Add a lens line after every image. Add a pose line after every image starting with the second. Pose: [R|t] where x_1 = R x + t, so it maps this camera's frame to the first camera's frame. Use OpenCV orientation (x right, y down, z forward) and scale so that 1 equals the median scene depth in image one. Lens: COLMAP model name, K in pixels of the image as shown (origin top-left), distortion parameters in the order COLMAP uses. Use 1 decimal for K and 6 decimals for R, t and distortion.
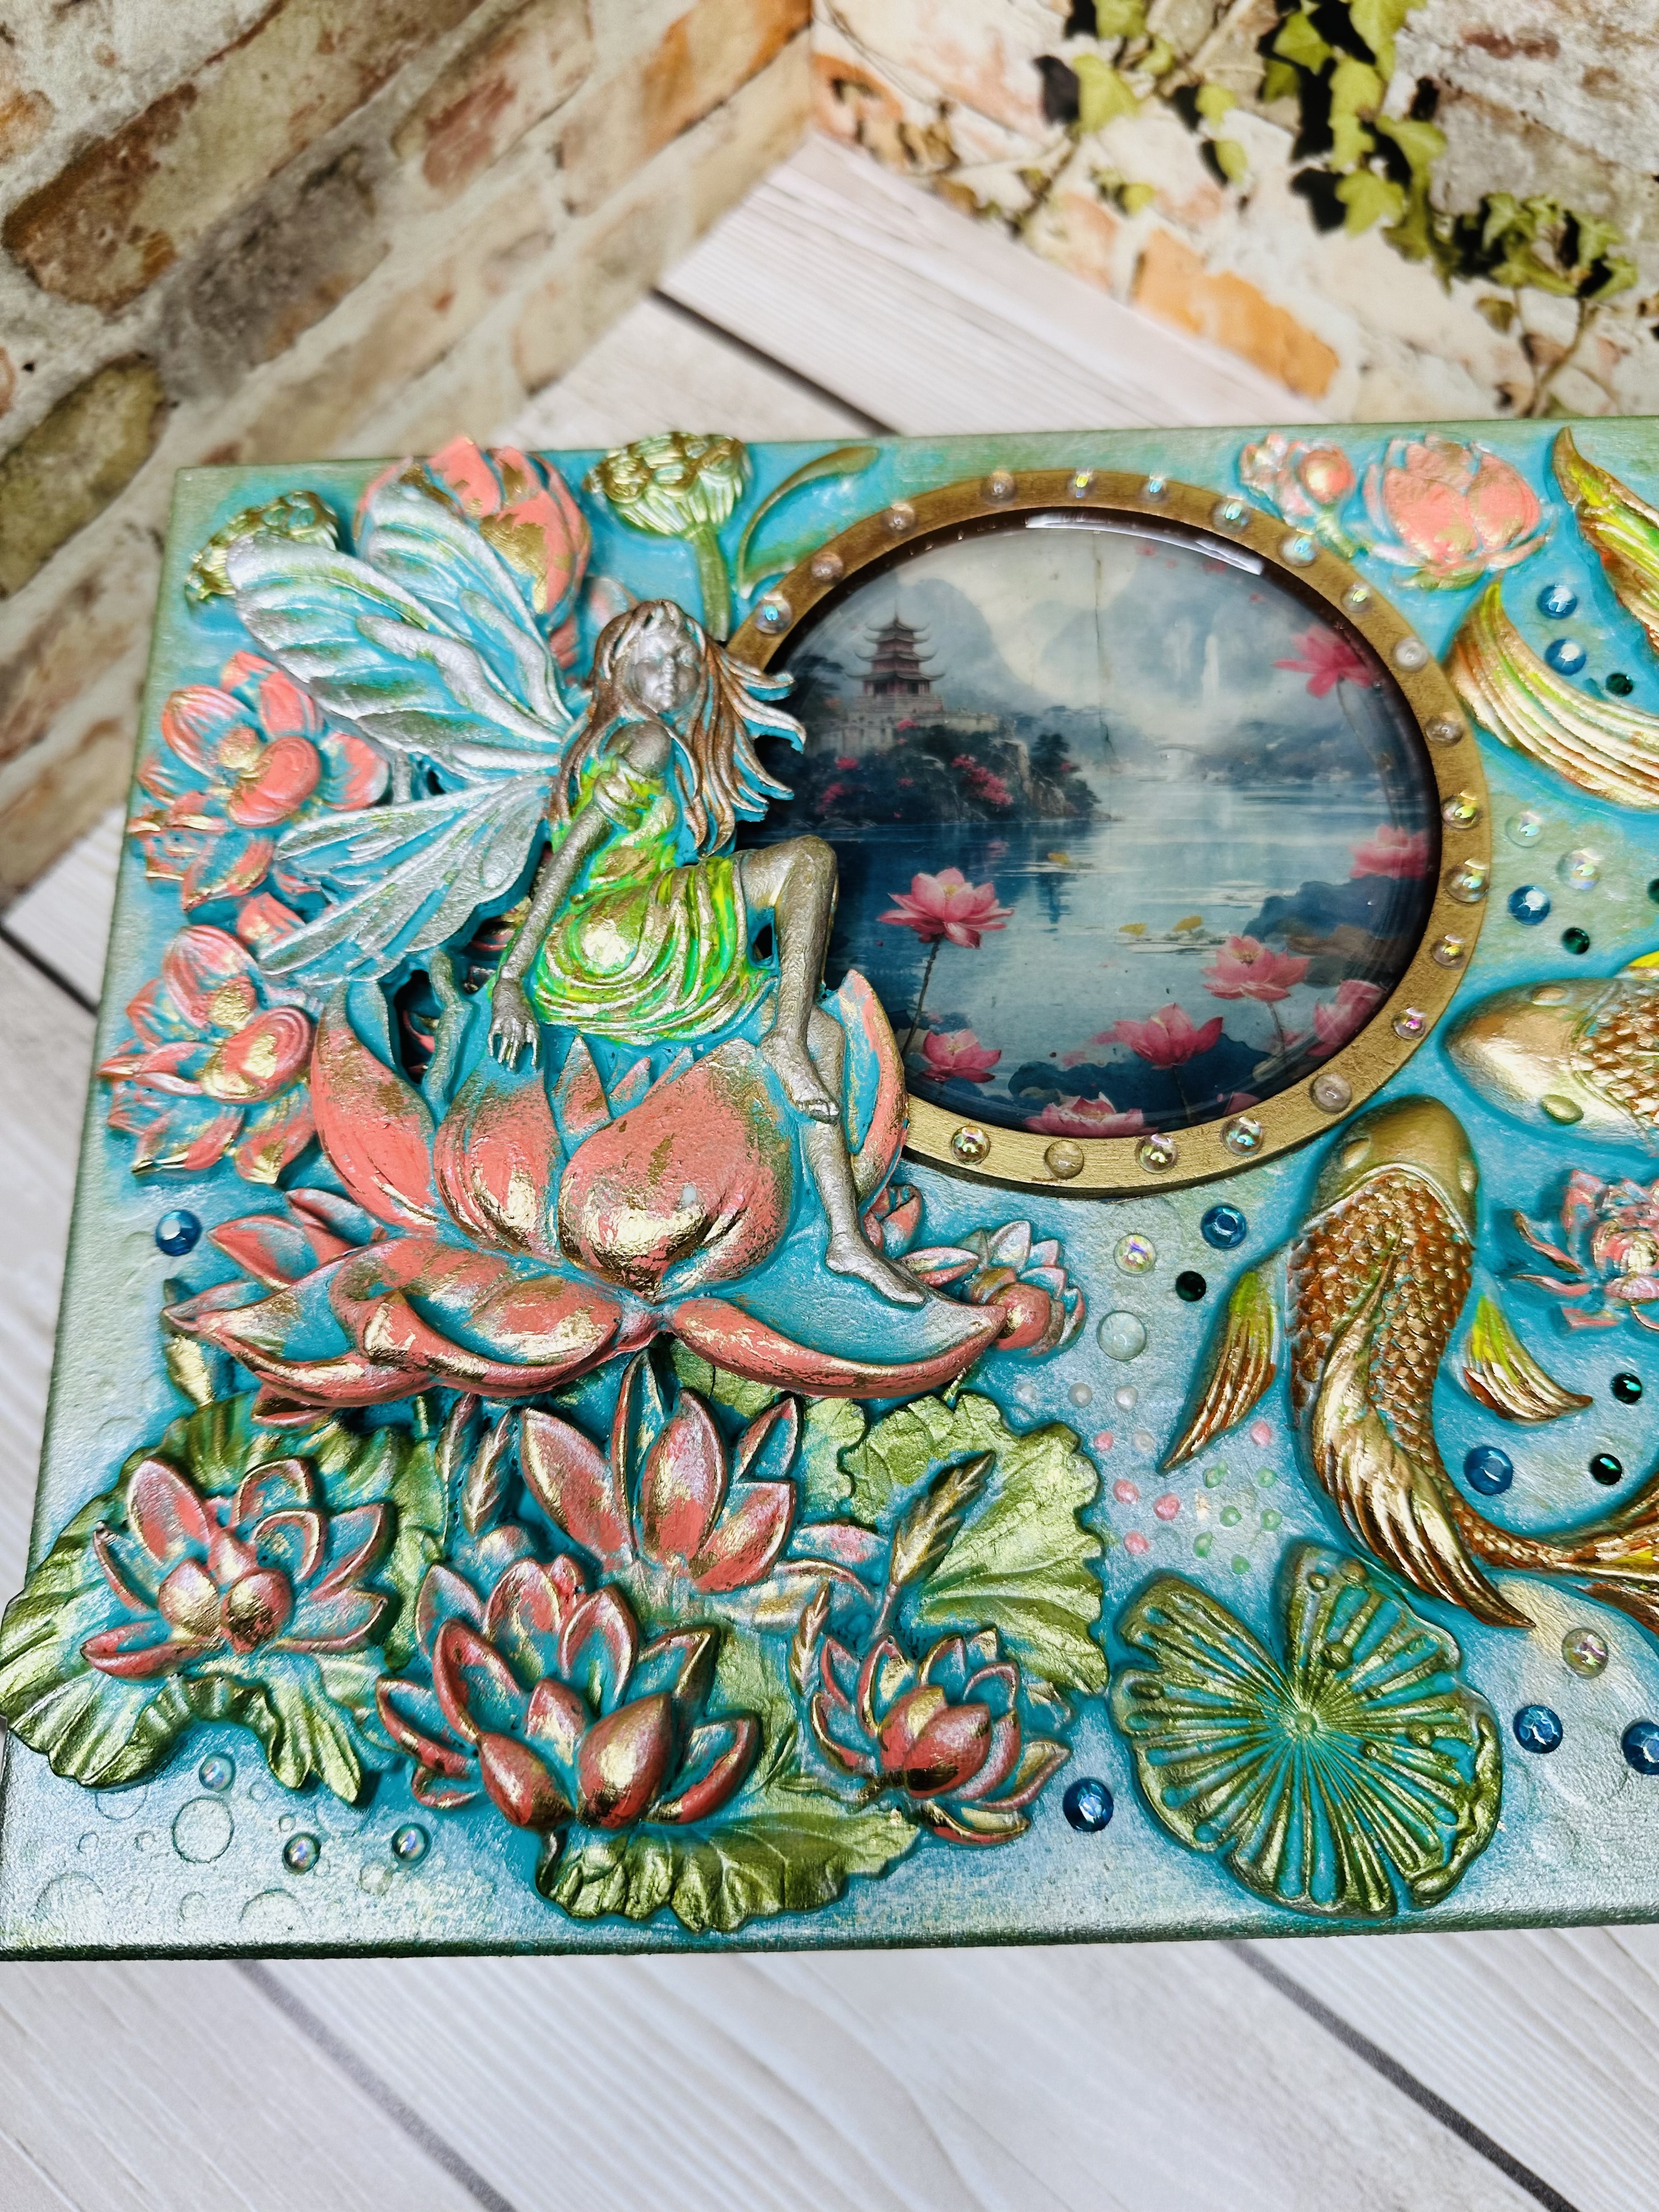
lens RADIAL K [[1682.0, 0, 820.5], [0, 1682.0, 1106.7], [0, 0, 1]] dist [-0.066850, 0.027896]
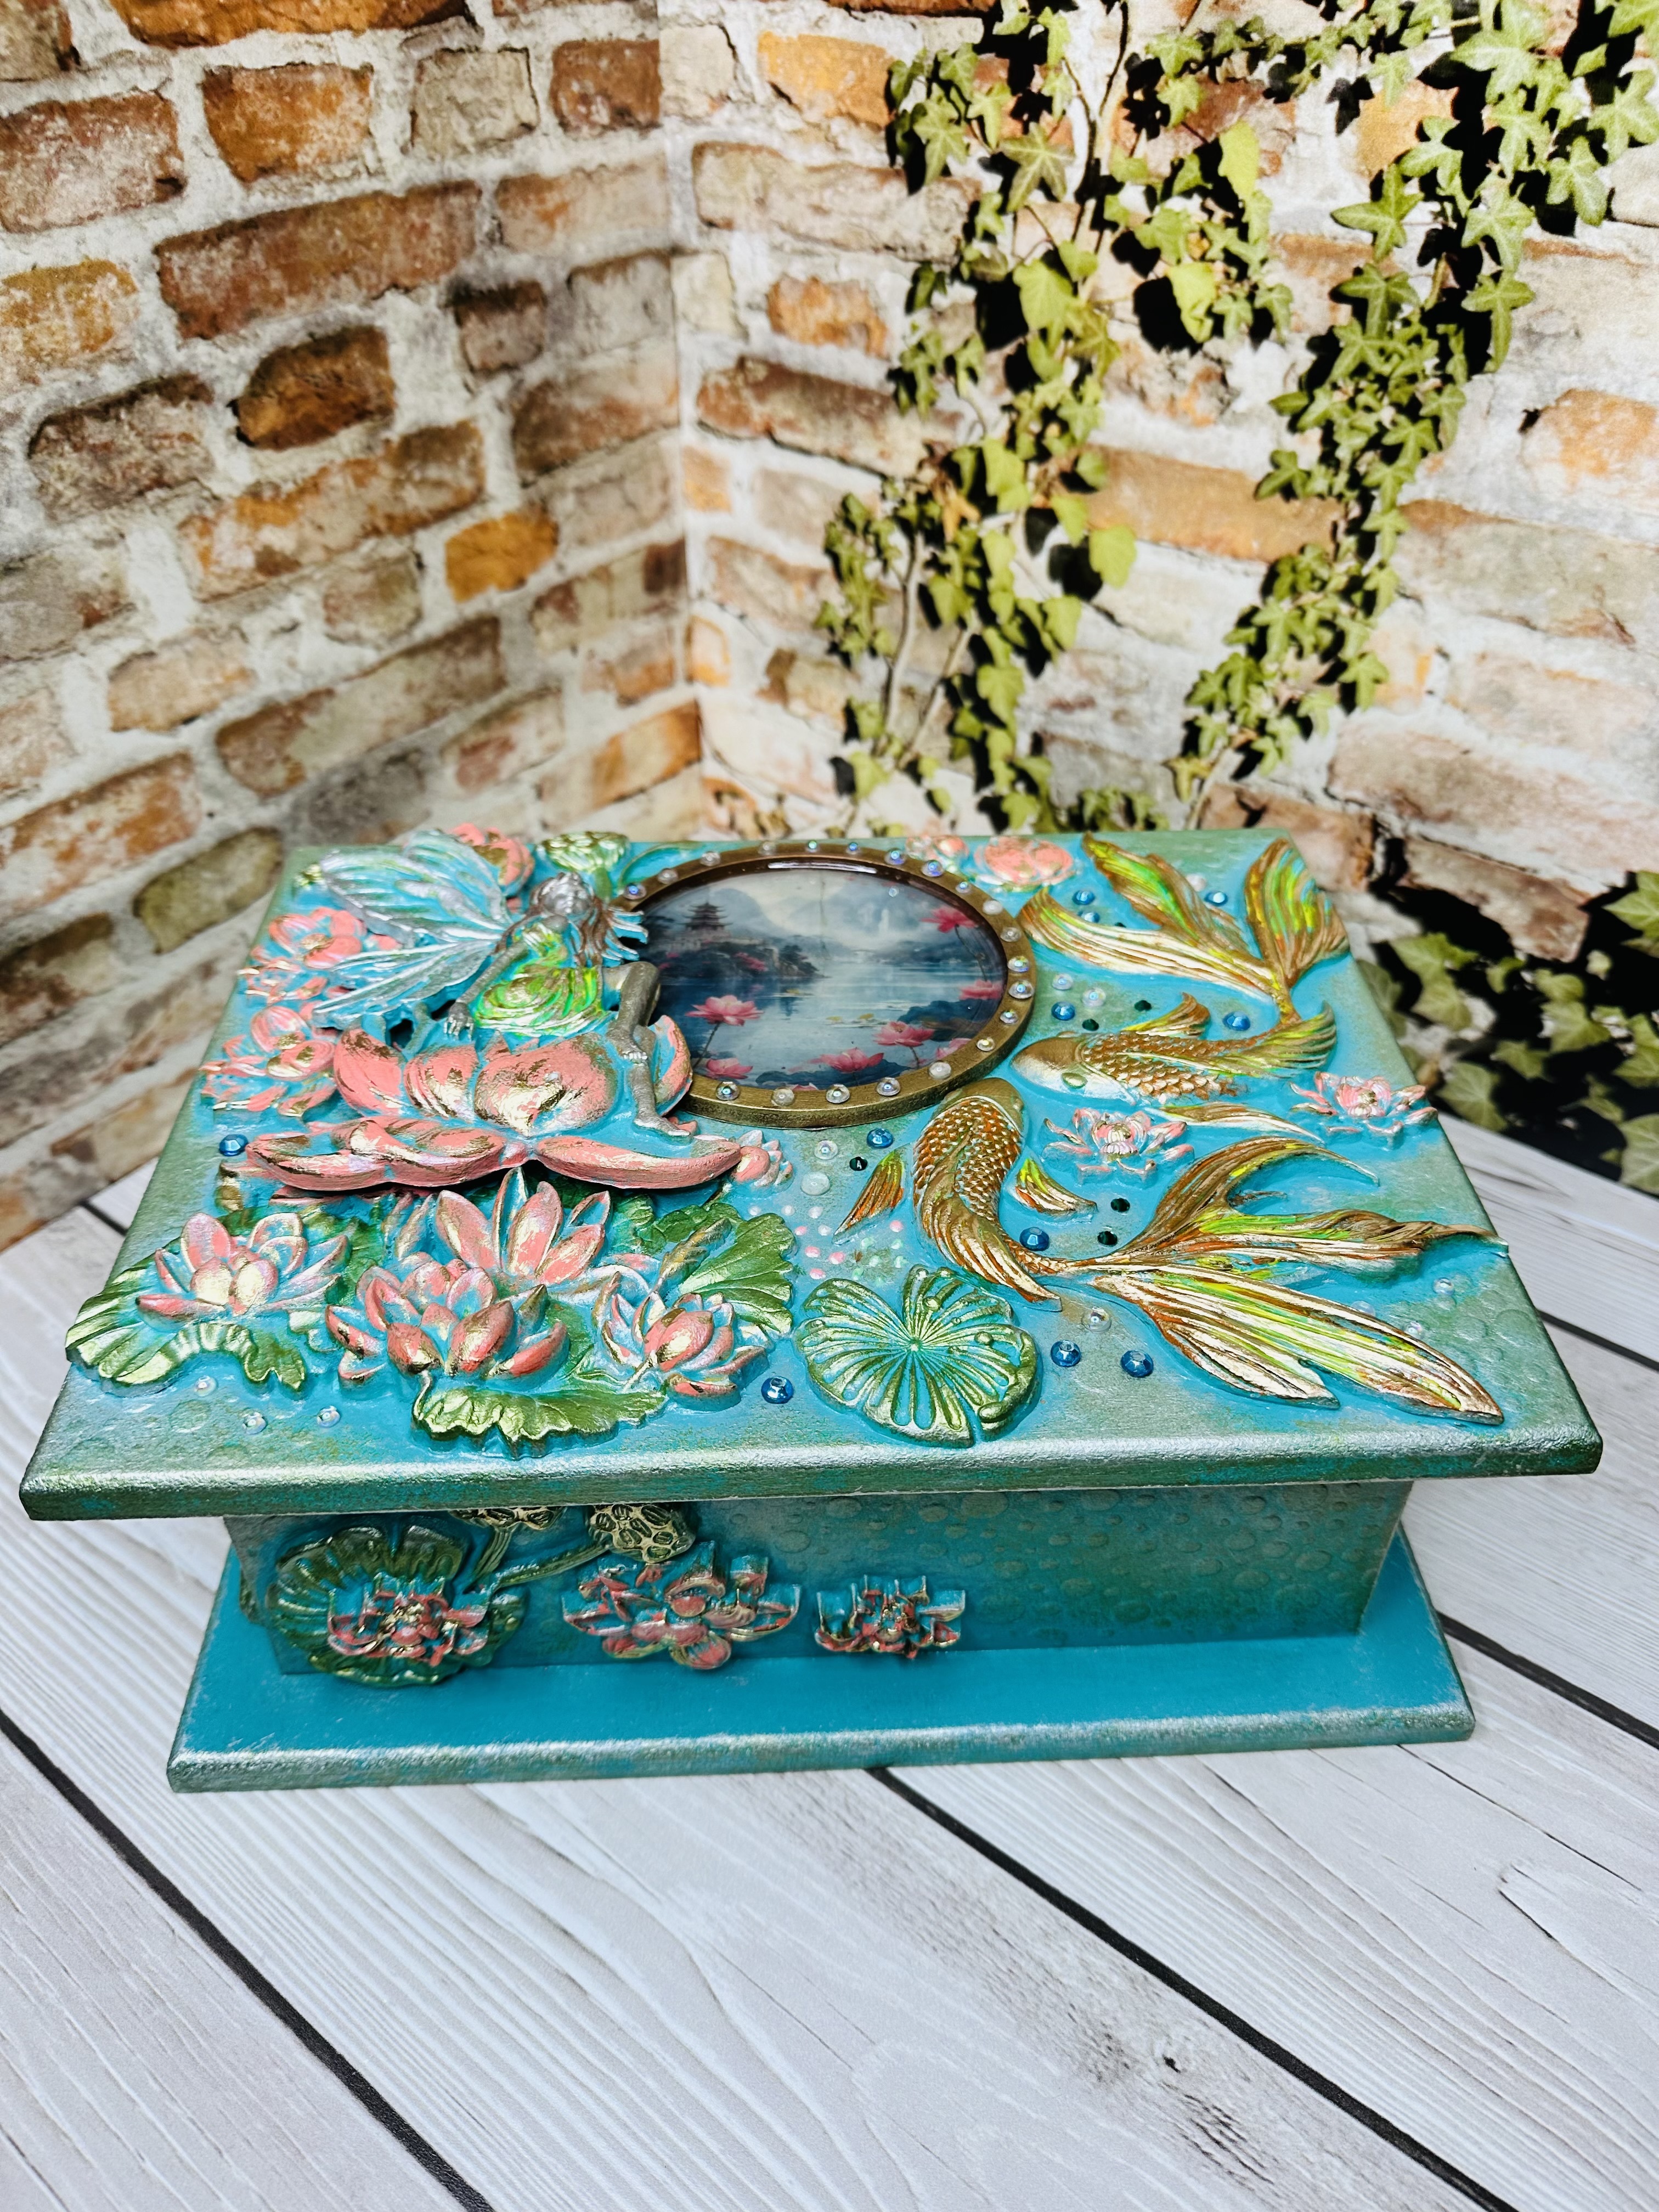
lens RADIAL K [[1656.8, 0, 826.4], [0, 1656.8, 1095.9], [0, 0, 1]] dist [-0.004430, -0.021426]
pose [[0.999612, 0.010926, 0.025616, 0.107347], [0.004260, 0.849013, -0.528355, 0.653654], [-0.027521, 0.528259, 0.848637, -0.297402]]
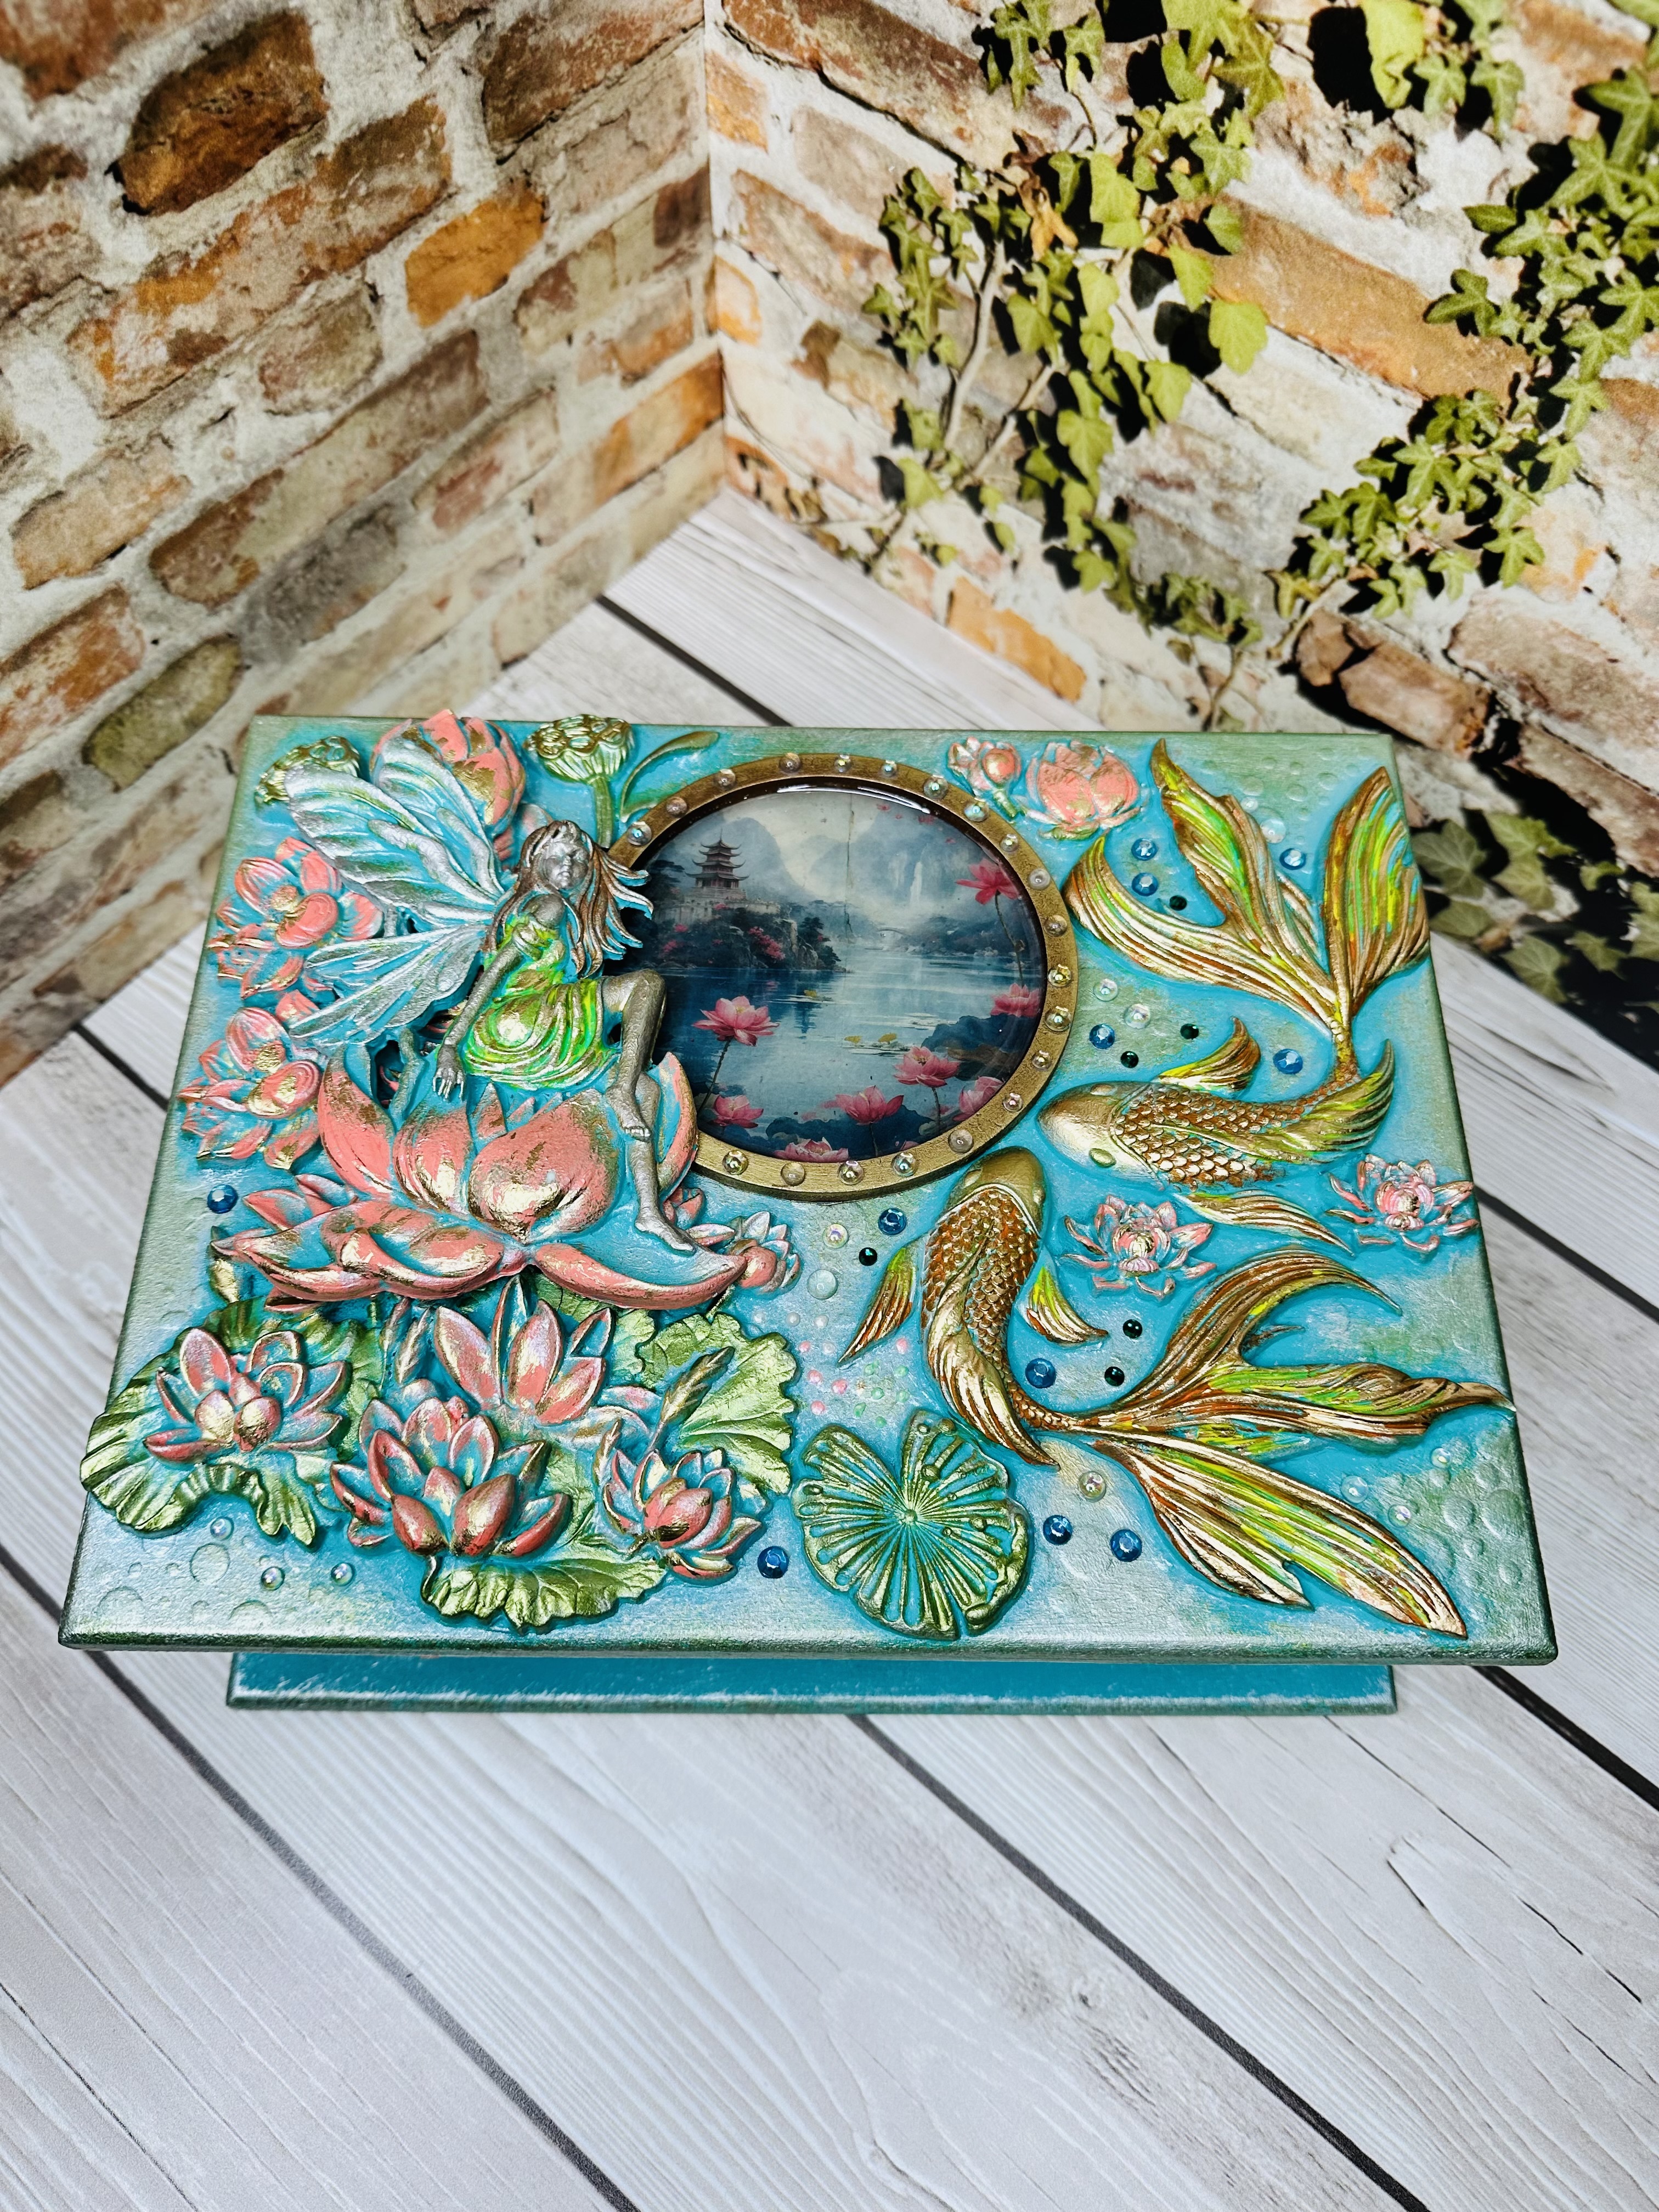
lens RADIAL K [[1656.4, 0, 830.1], [0, 1656.4, 1128.2], [0, 0, 1]] dist [-0.040454, 0.030875]
pose [[0.998583, 0.047211, 0.024539, 0.102739], [-0.044032, 0.992154, -0.117008, 0.122894], [-0.029870, 0.115762, 0.992828, -0.407347]]
